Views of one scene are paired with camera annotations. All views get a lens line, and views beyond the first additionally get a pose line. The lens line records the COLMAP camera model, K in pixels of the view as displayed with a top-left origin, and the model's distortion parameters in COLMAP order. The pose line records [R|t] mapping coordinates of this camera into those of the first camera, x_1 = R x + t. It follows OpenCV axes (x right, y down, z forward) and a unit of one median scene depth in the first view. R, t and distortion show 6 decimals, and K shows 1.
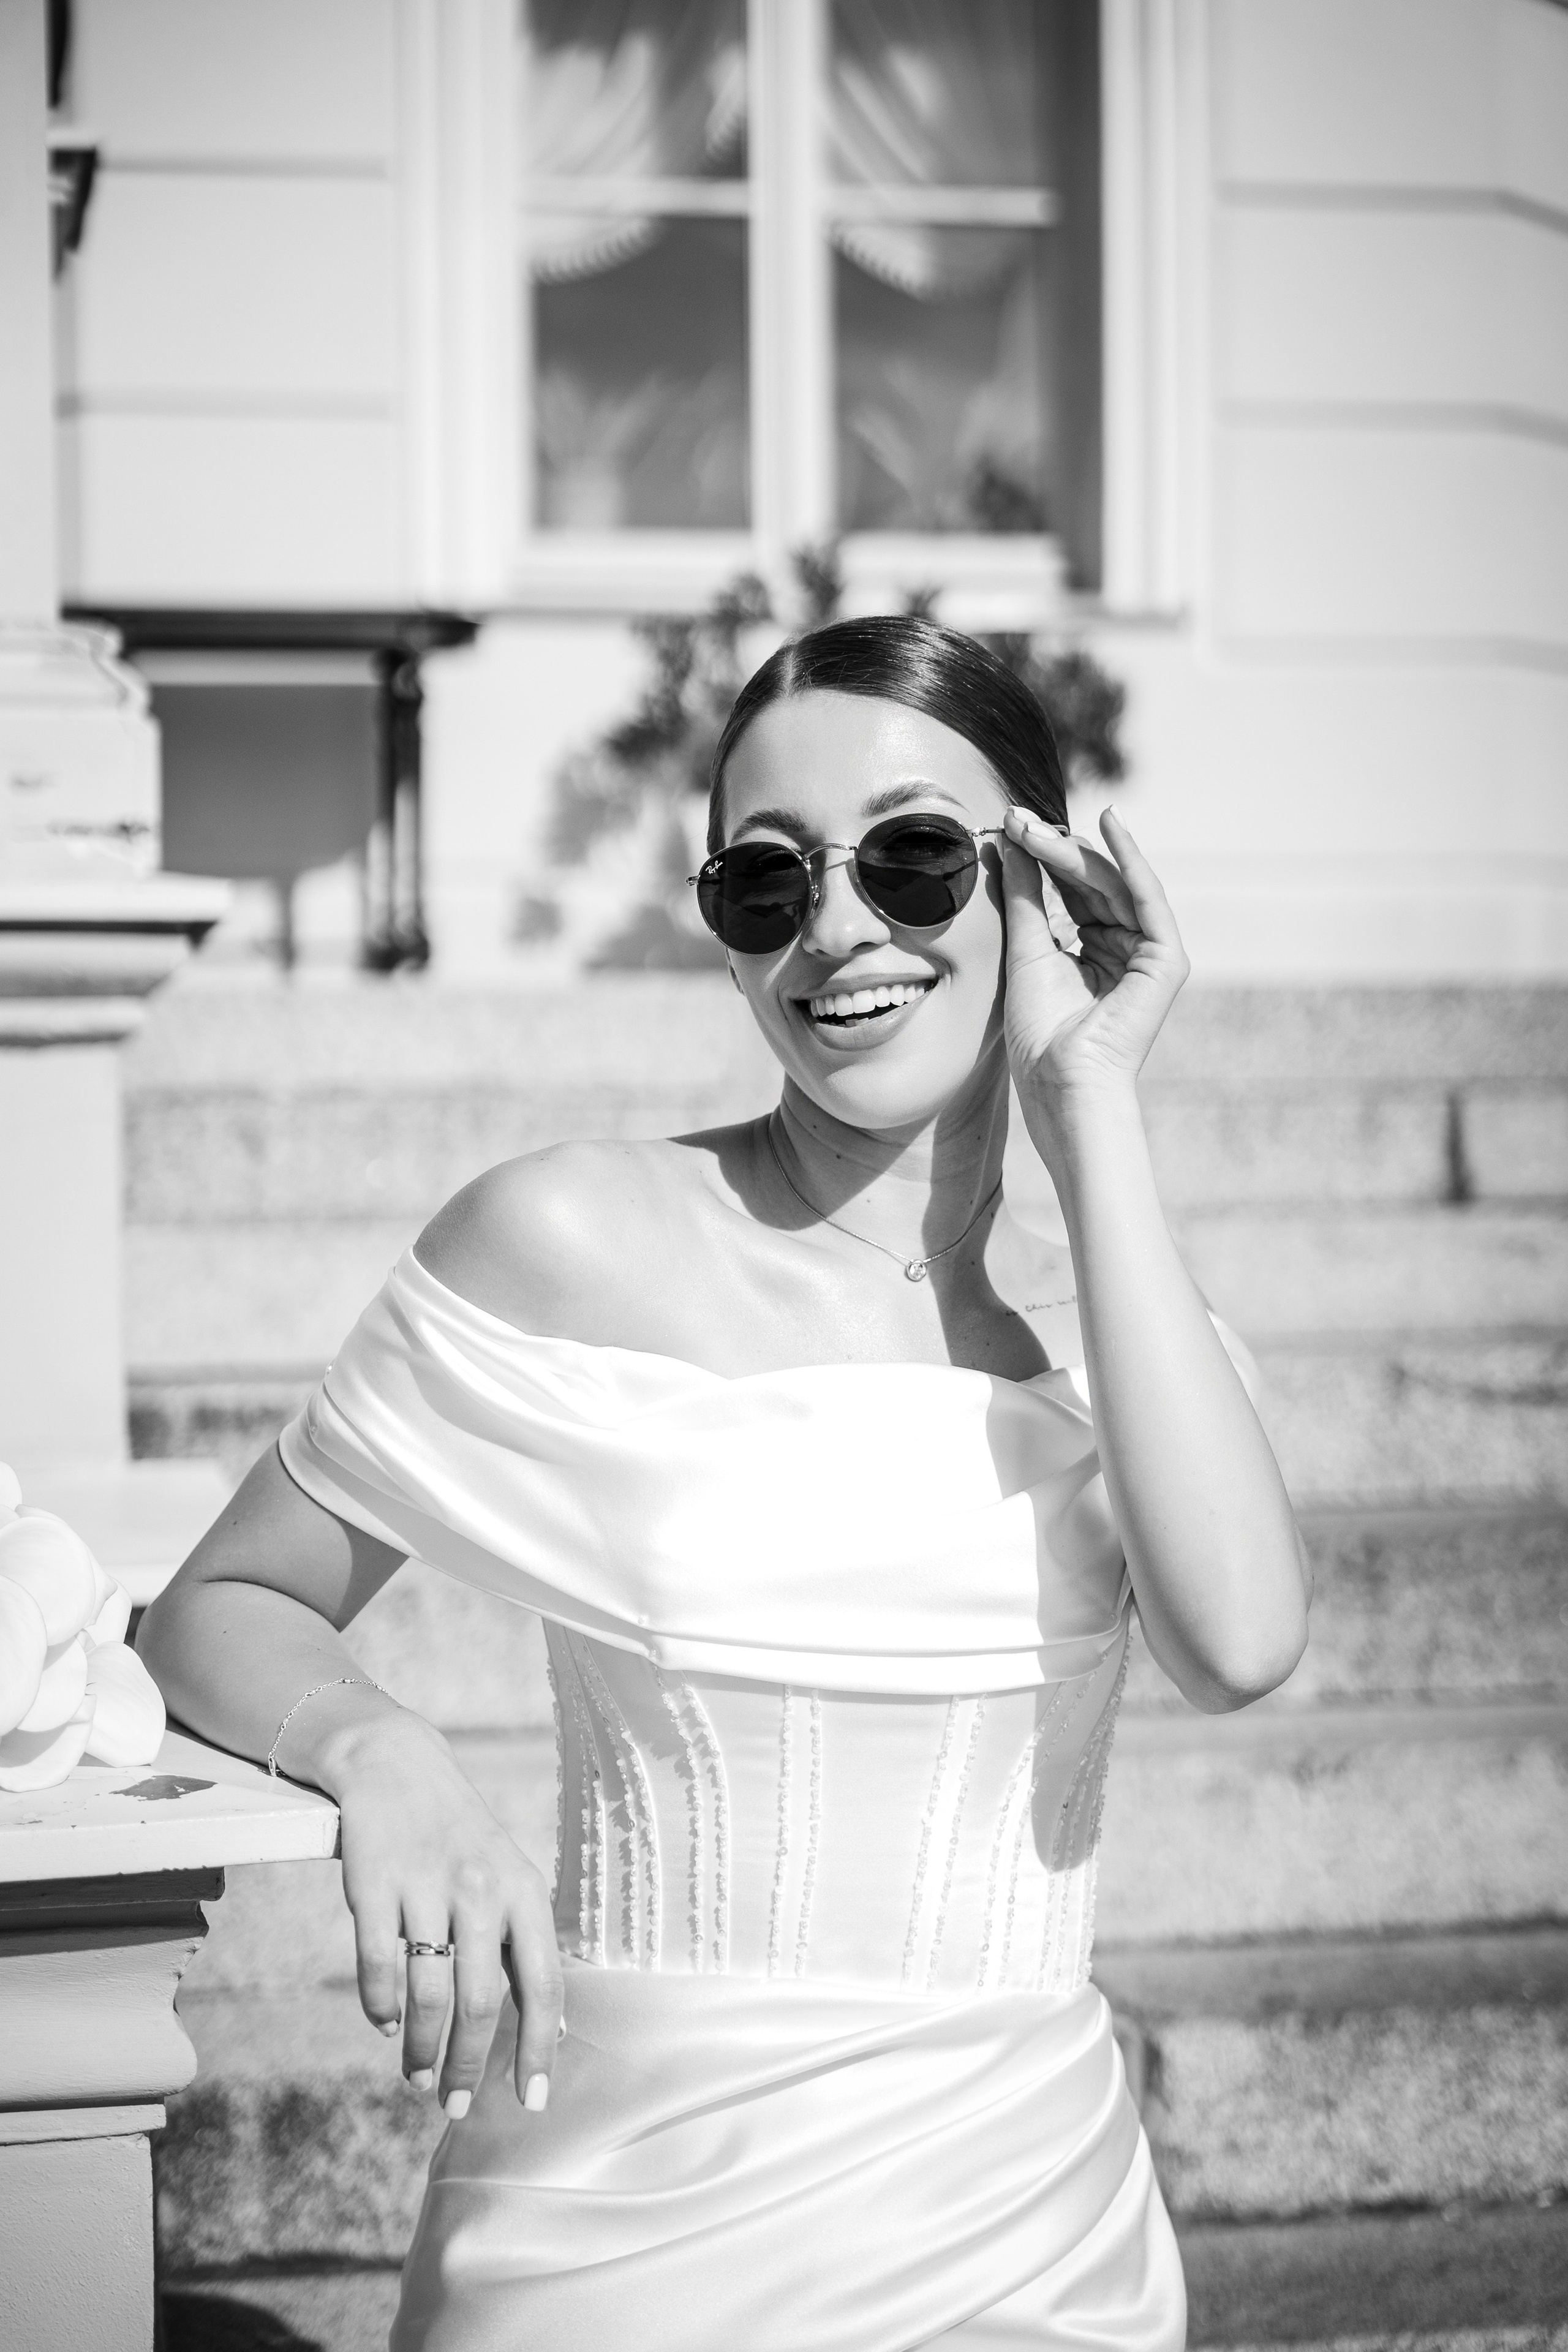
lens RADIAL K [[4334.5, 0, 784.0], [0, 4334.5, 1176.0], [0, 0, 1]] dist [0.045643, 0.089945]
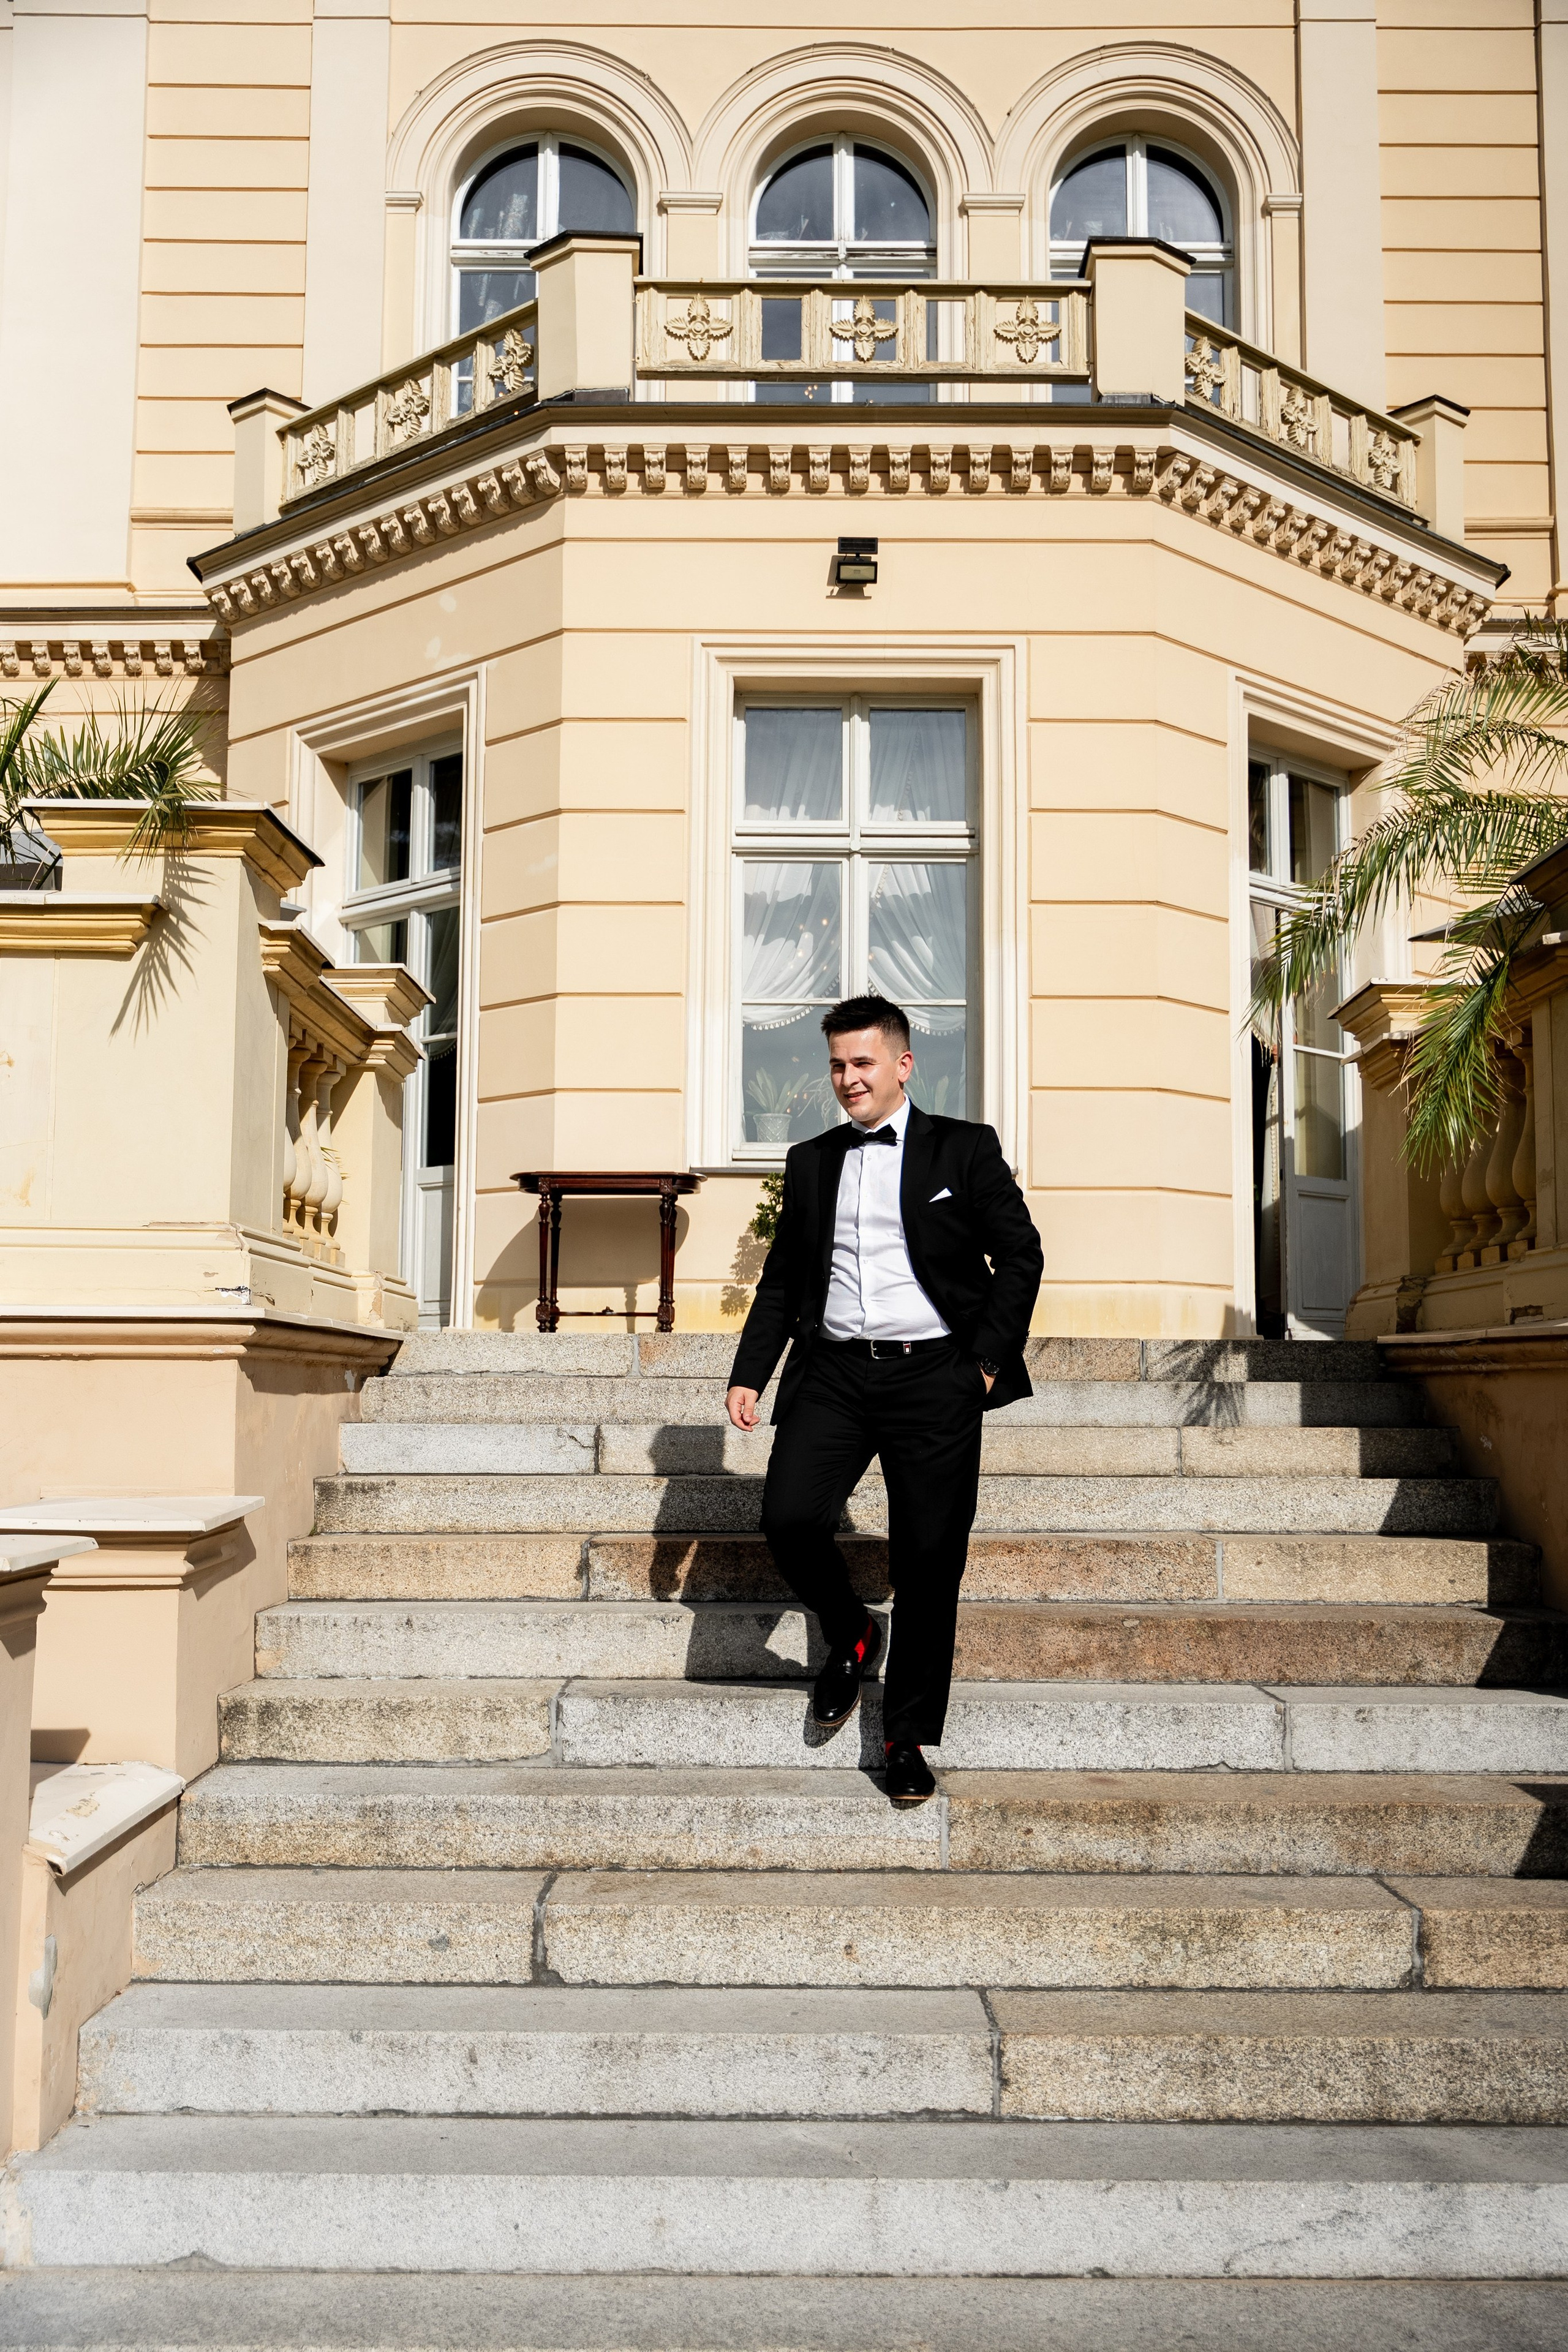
lens RADIAL K [[2166.2, 0, 789.4], [0, 2166.2, 1180.8], [0, 0, 1]] dist [-0.001408, -0.012804]
pose [[0.982086, -0.002228, -0.188419, 0.214091], [-0.017714, 0.994410, -0.104087, -0.000994], [0.187598, 0.105560, 0.976557, -0.182491]]
